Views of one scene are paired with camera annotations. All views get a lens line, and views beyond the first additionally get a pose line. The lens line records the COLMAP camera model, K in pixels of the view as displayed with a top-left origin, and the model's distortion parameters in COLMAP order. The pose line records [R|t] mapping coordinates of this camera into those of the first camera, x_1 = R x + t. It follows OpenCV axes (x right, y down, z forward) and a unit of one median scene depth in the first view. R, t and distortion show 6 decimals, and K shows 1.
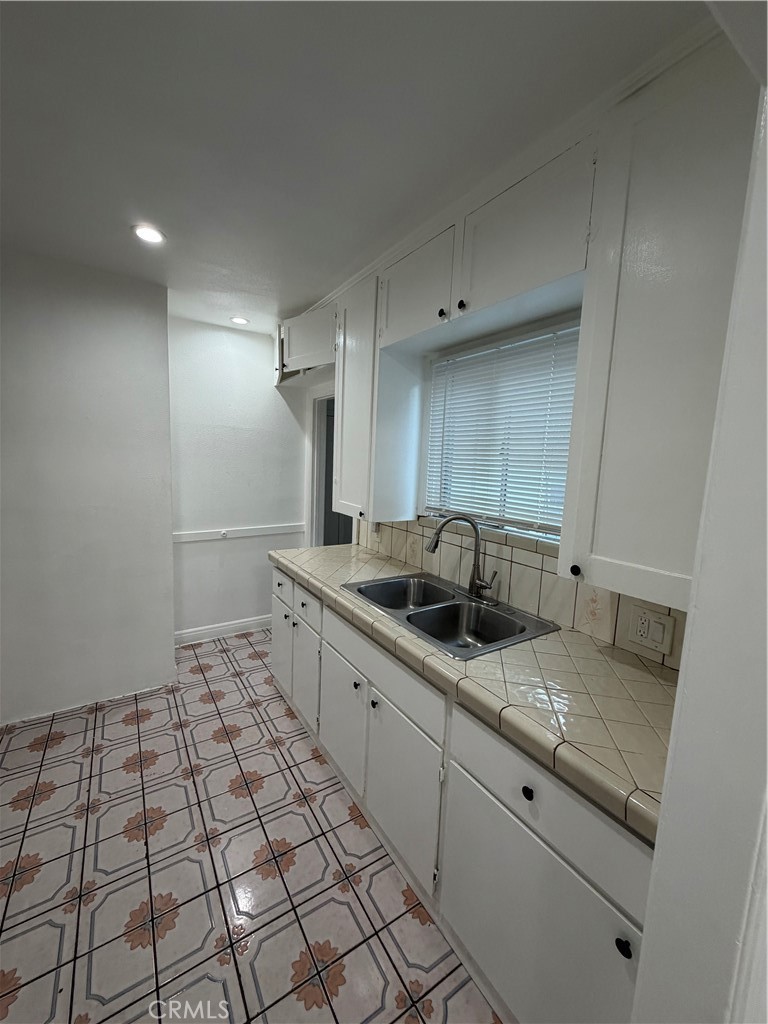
lens RADIAL K [[406.6, 0, 386.0], [0, 406.6, 511.4], [0, 0, 1]] dist [0.002700, 0.000709]
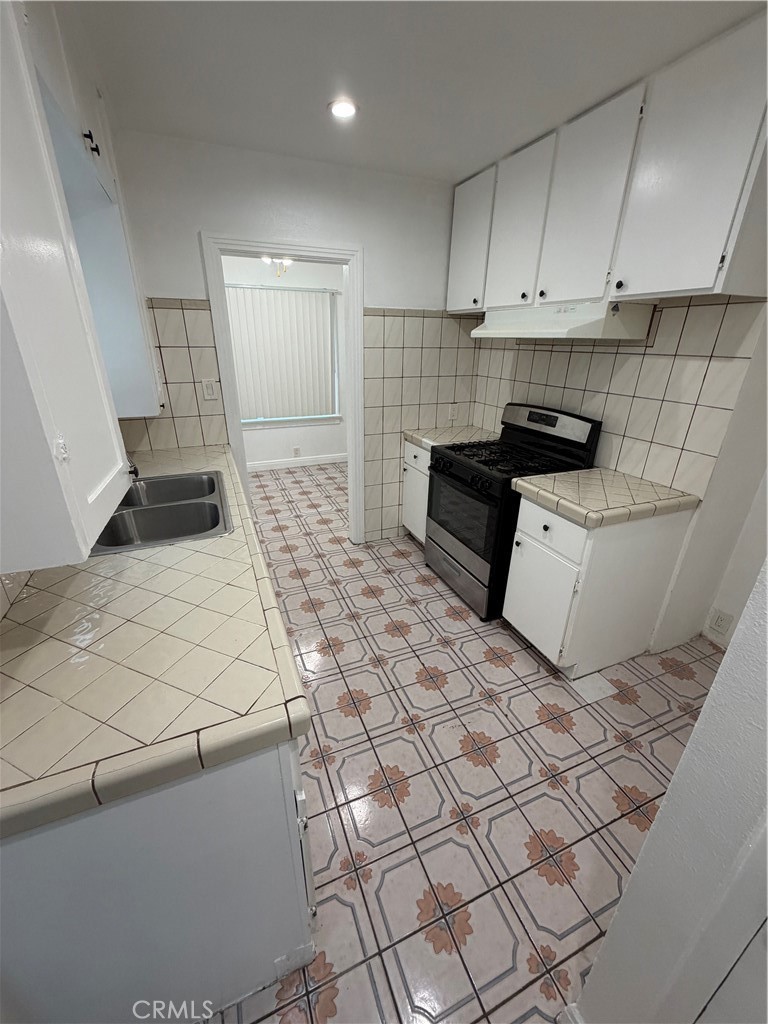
lens RADIAL K [[406.6, 0, 377.5], [0, 406.6, 516.5], [0, 0, 1]] dist [0.002700, 0.000709]
pose [[0.980769, 0.066104, -0.183637, -0.171059], [-0.012825, 0.960691, 0.277325, -0.042205], [0.194751, -0.269636, 0.943063, 0.258094]]
